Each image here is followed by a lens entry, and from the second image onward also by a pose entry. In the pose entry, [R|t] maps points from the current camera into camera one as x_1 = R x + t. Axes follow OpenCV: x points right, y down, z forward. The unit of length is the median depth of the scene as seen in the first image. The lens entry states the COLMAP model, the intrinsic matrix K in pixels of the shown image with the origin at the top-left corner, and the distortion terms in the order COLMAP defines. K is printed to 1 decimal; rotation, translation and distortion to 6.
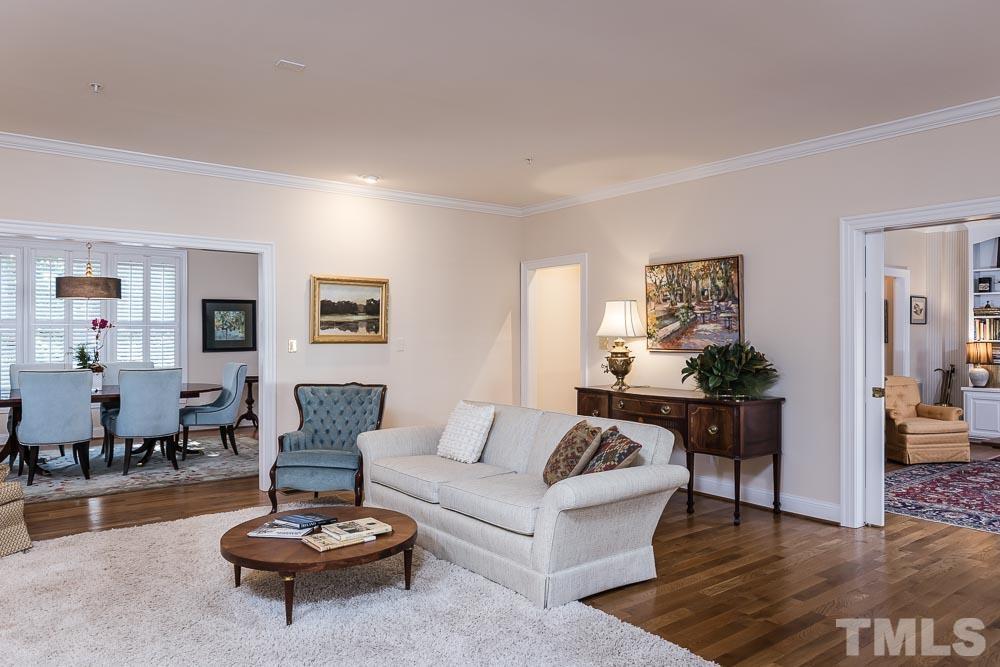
lens RADIAL K [[683.7, 0, 503.3], [0, 683.7, 332.4], [0, 0, 1]] dist [-0.000012, 0.004424]
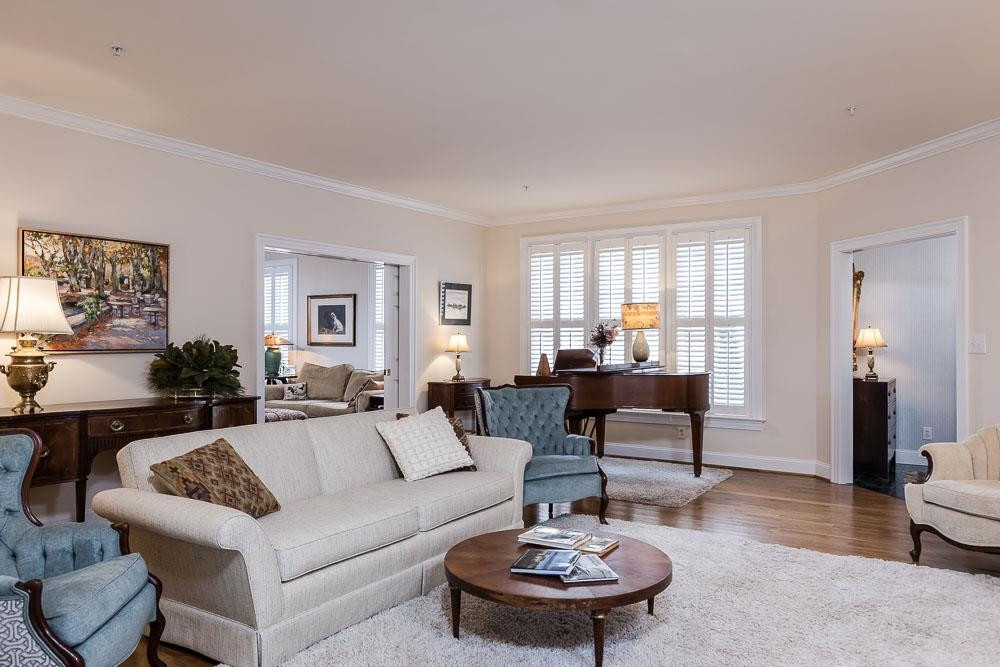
lens RADIAL K [[713.2, 0, 502.0], [0, 713.2, 334.8], [0, 0, 1]] dist [0.003868, 0.002316]
pose [[-0.323689, 0.010071, 0.946110, -0.669476], [0.000103, 0.999944, -0.010609, 0.016761], [-0.946164, -0.003337, -0.323672, 0.843399]]
